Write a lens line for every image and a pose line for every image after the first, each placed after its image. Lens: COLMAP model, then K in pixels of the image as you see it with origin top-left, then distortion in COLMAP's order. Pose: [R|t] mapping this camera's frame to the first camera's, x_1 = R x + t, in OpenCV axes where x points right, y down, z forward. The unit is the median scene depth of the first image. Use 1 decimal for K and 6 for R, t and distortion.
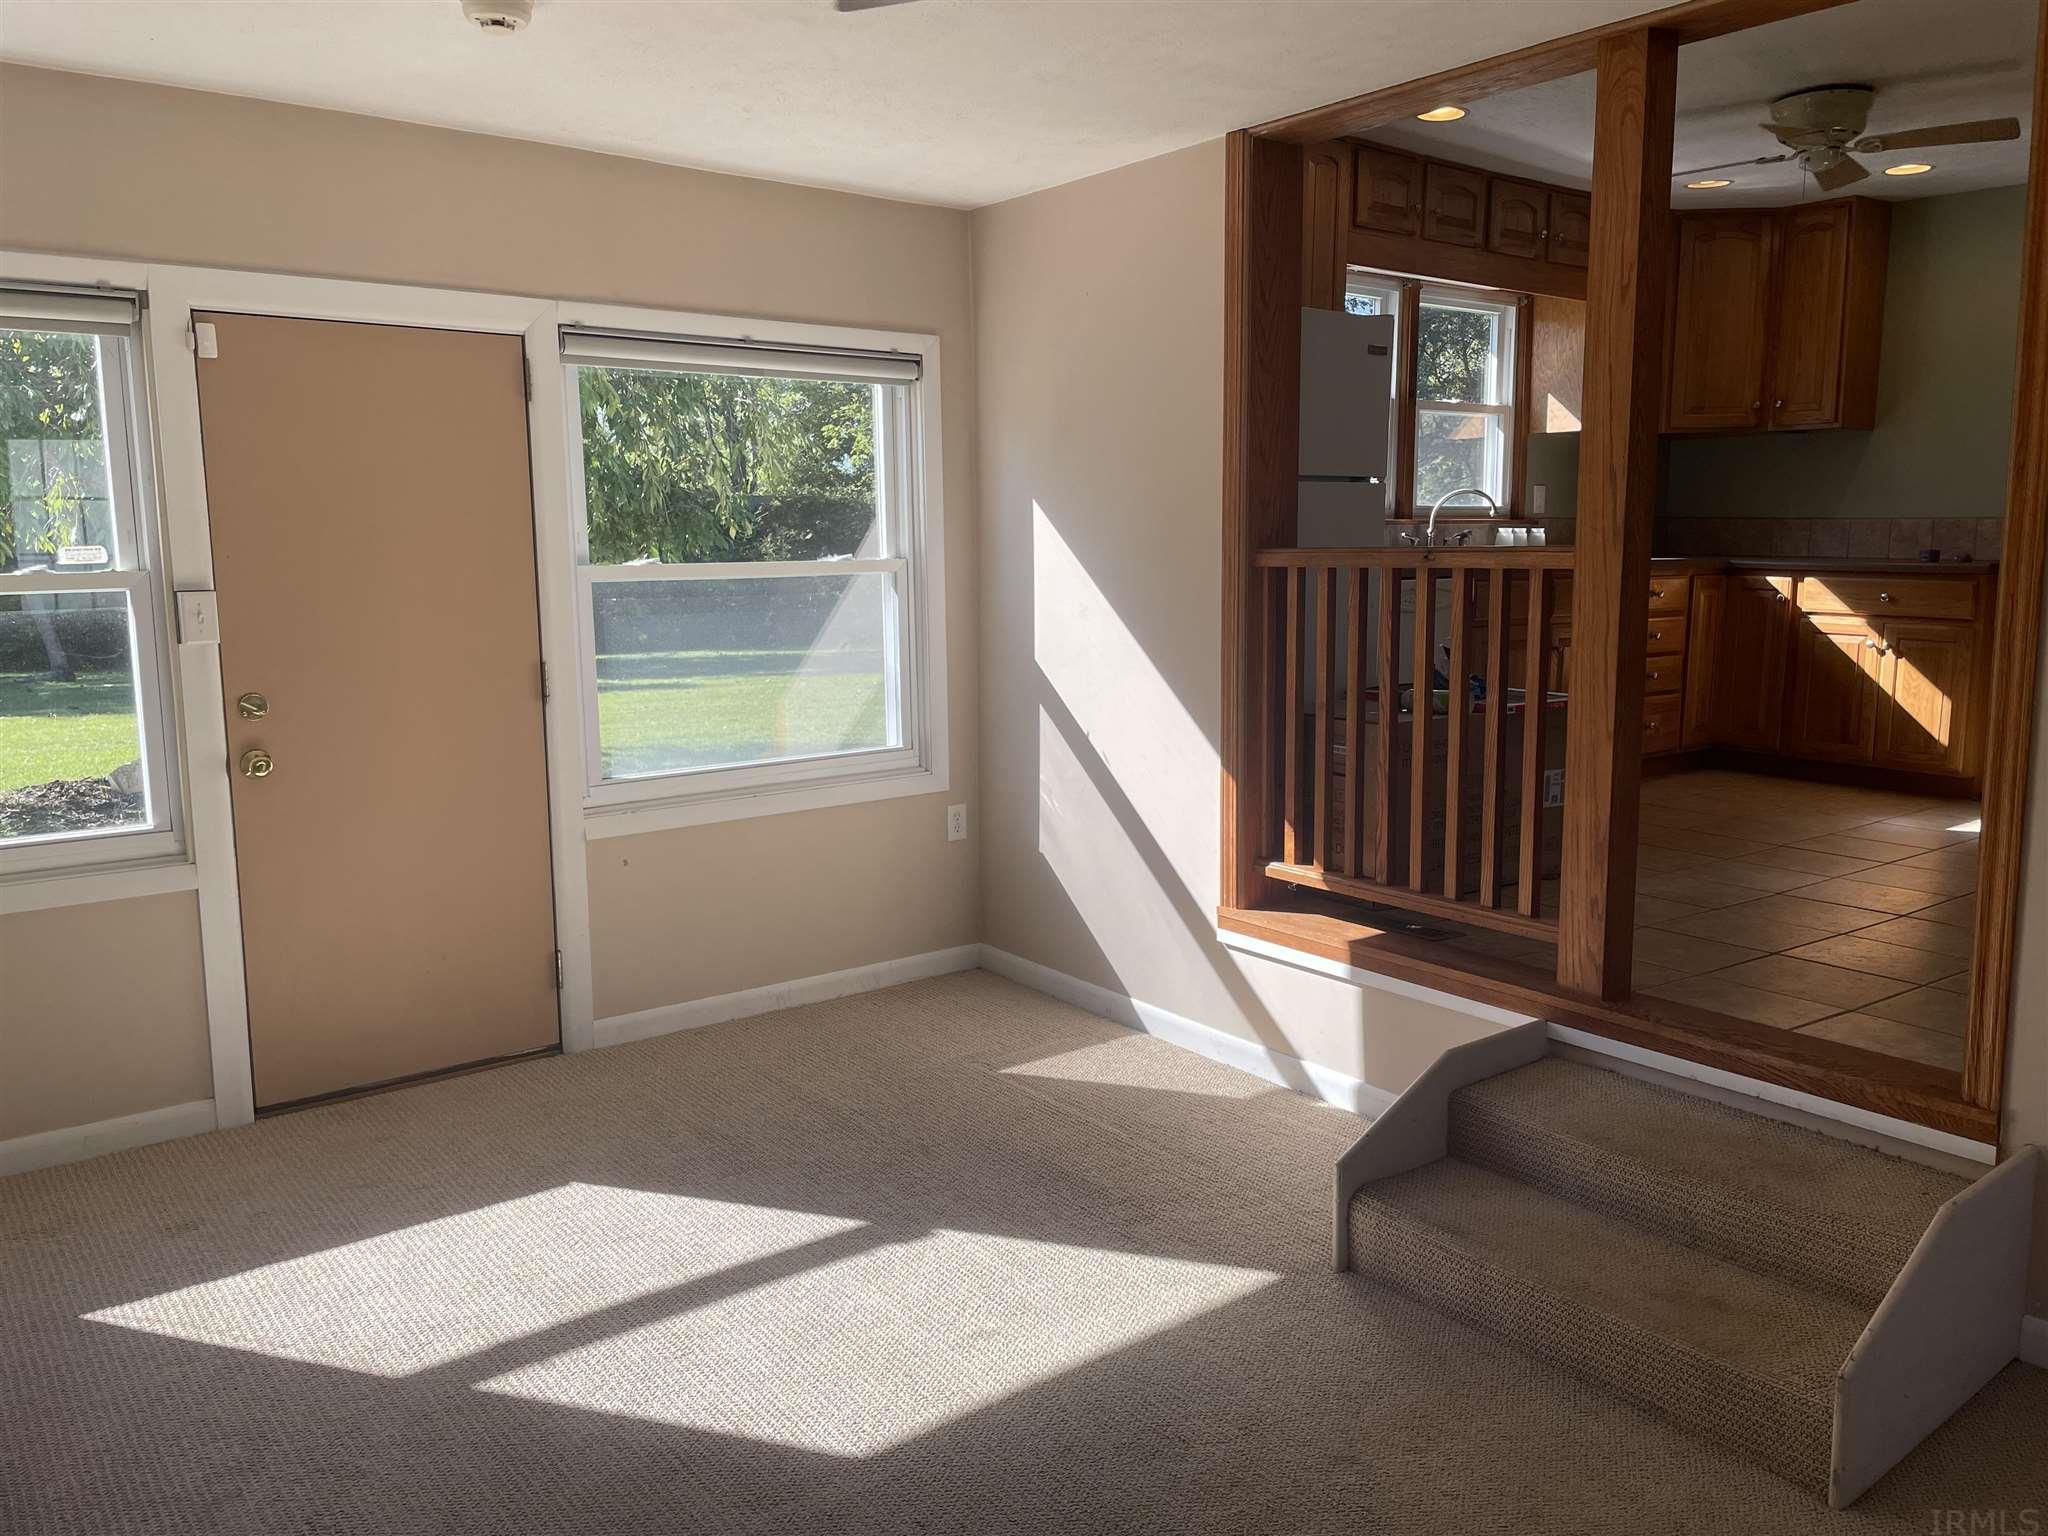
lens RADIAL K [[1562.3, 0, 1026.1], [0, 1562.3, 744.0], [0, 0, 1]] dist [0.089110, -0.123358]
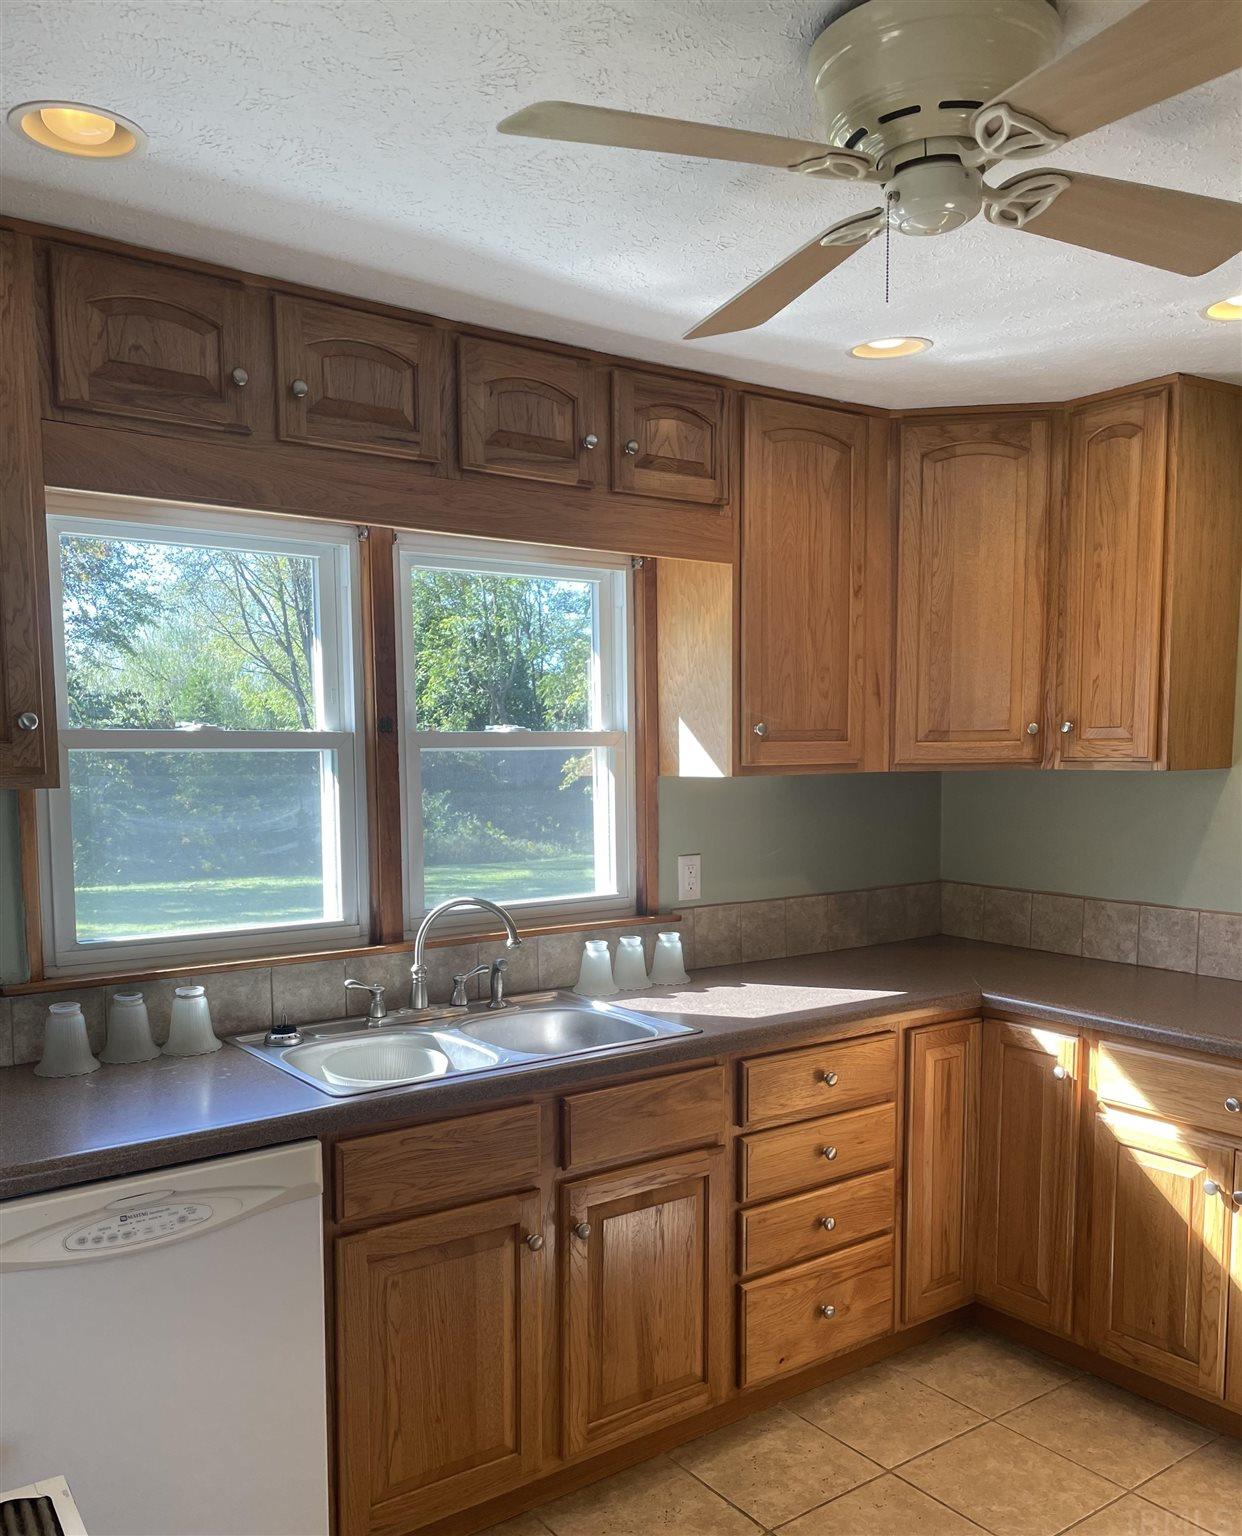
lens RADIAL K [[1318.7, 0, 592.1], [0, 1318.7, 874.5], [0, 0, 1]] dist [0.106426, -0.160246]
pose [[0.999634, -0.005482, -0.026500, 0.316437], [0.004398, 0.999159, -0.040773, -0.142605], [0.026701, 0.040642, 0.998817, 0.506870]]
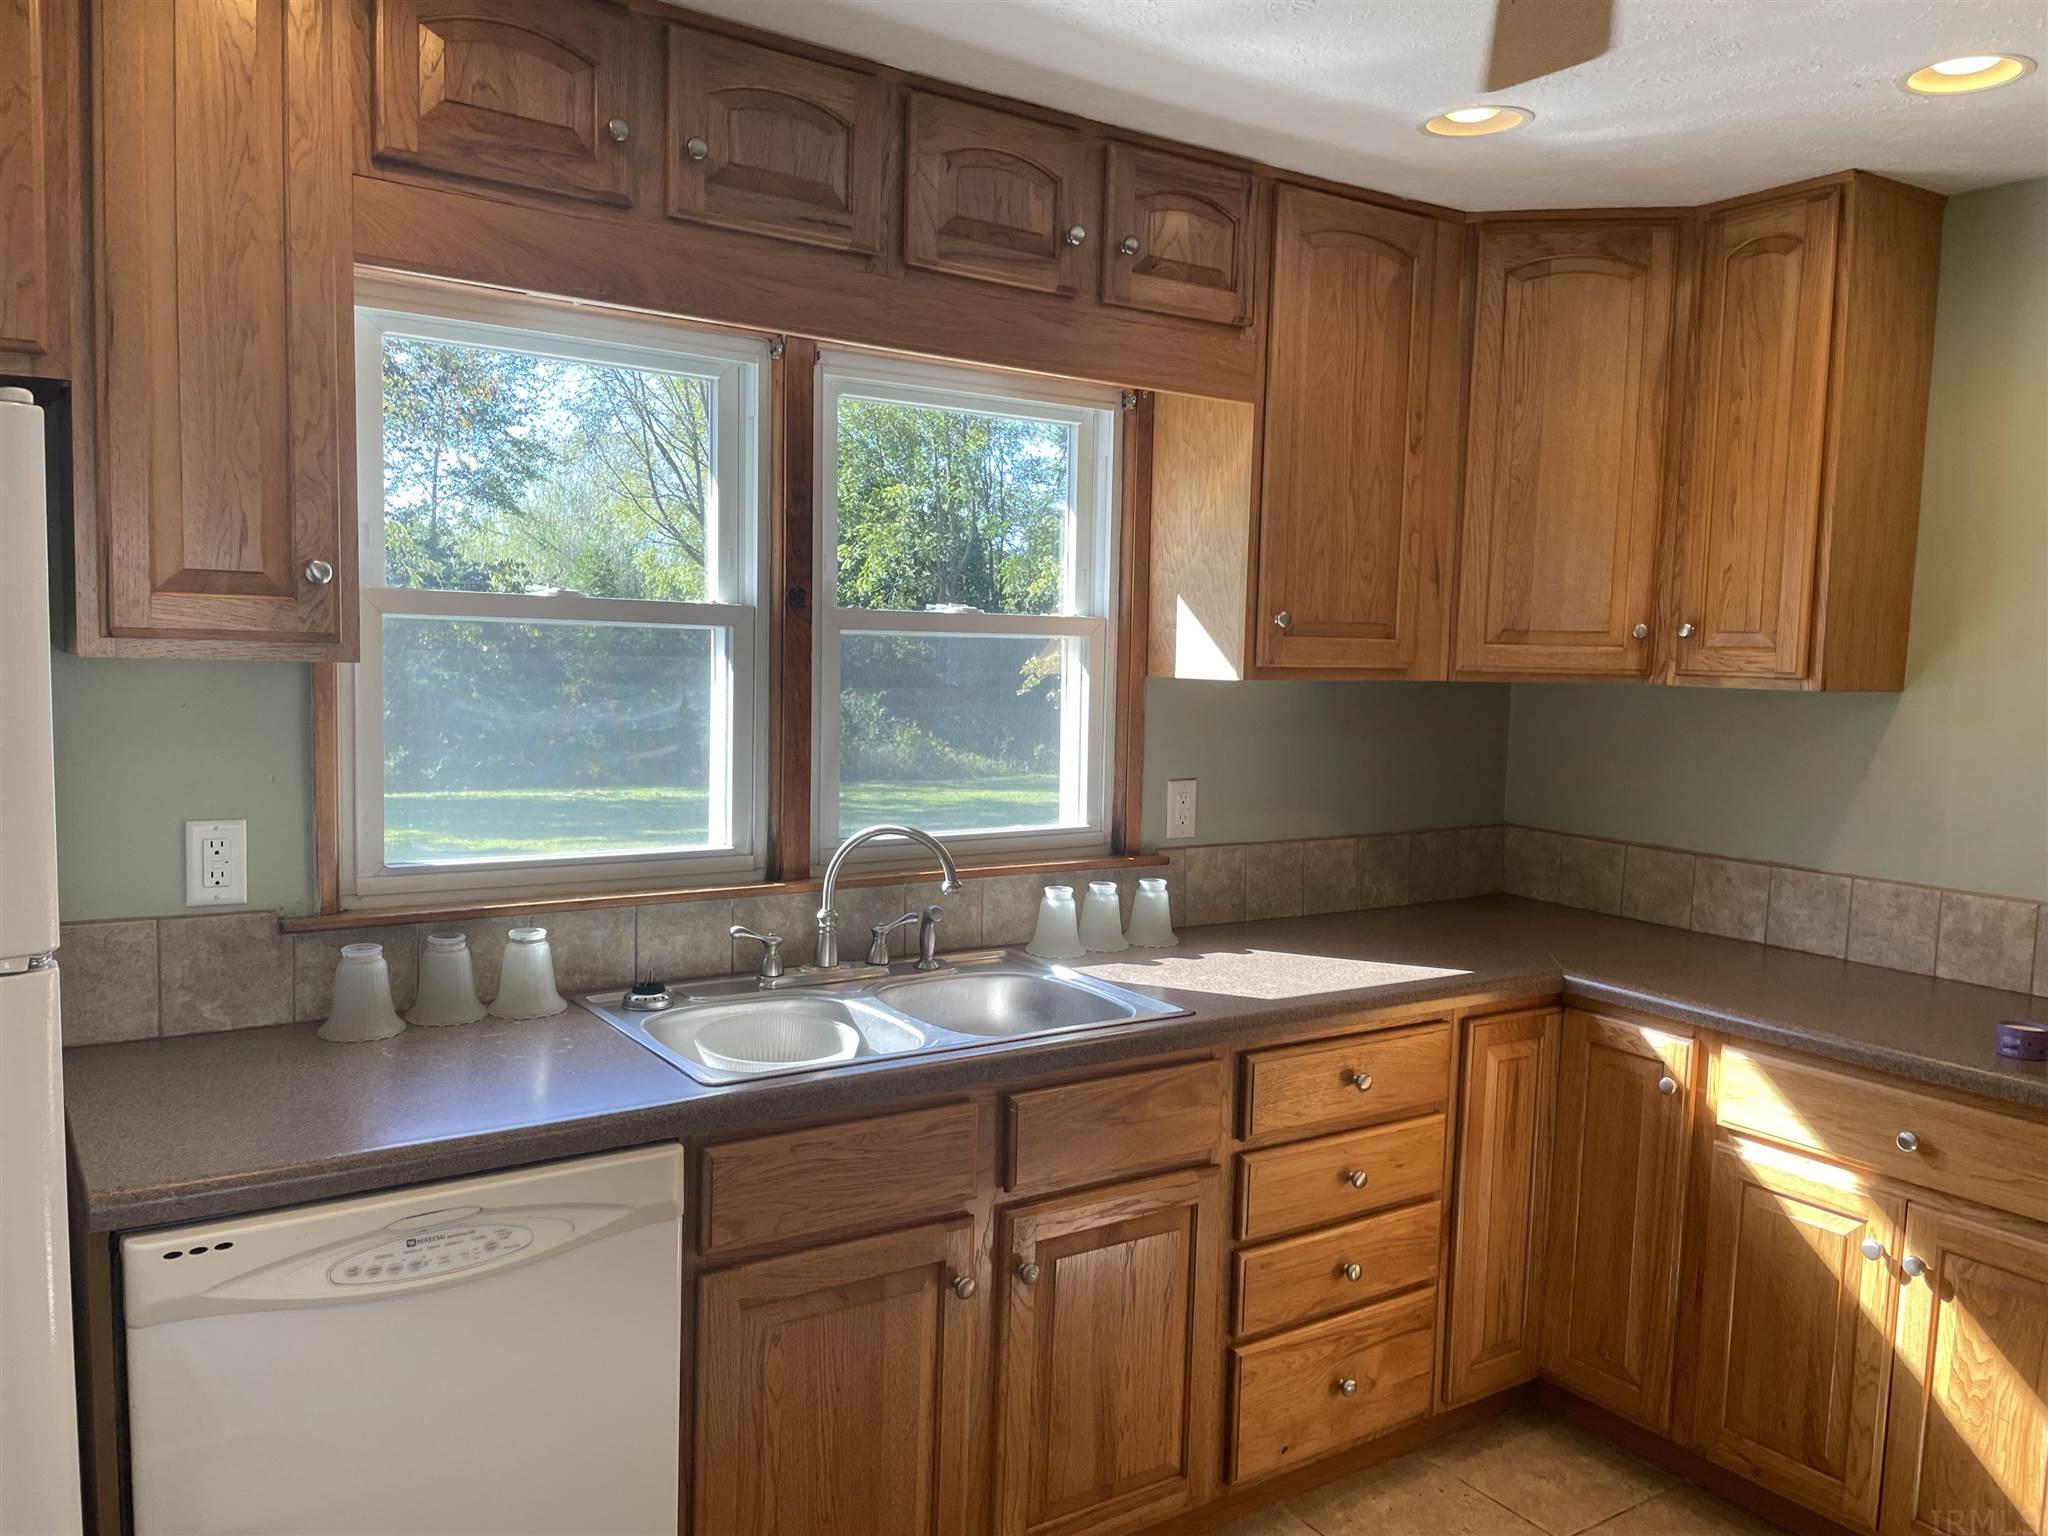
lens RADIAL K [[1579.8, 0, 991.1], [0, 1579.8, 788.0], [0, 0, 1]] dist [0.090260, -0.124326]
pose [[0.997364, 0.030241, -0.065954, 0.314503], [-0.033311, 0.998388, -0.045954, -0.144694], [0.064458, 0.048029, 0.996764, 0.543074]]
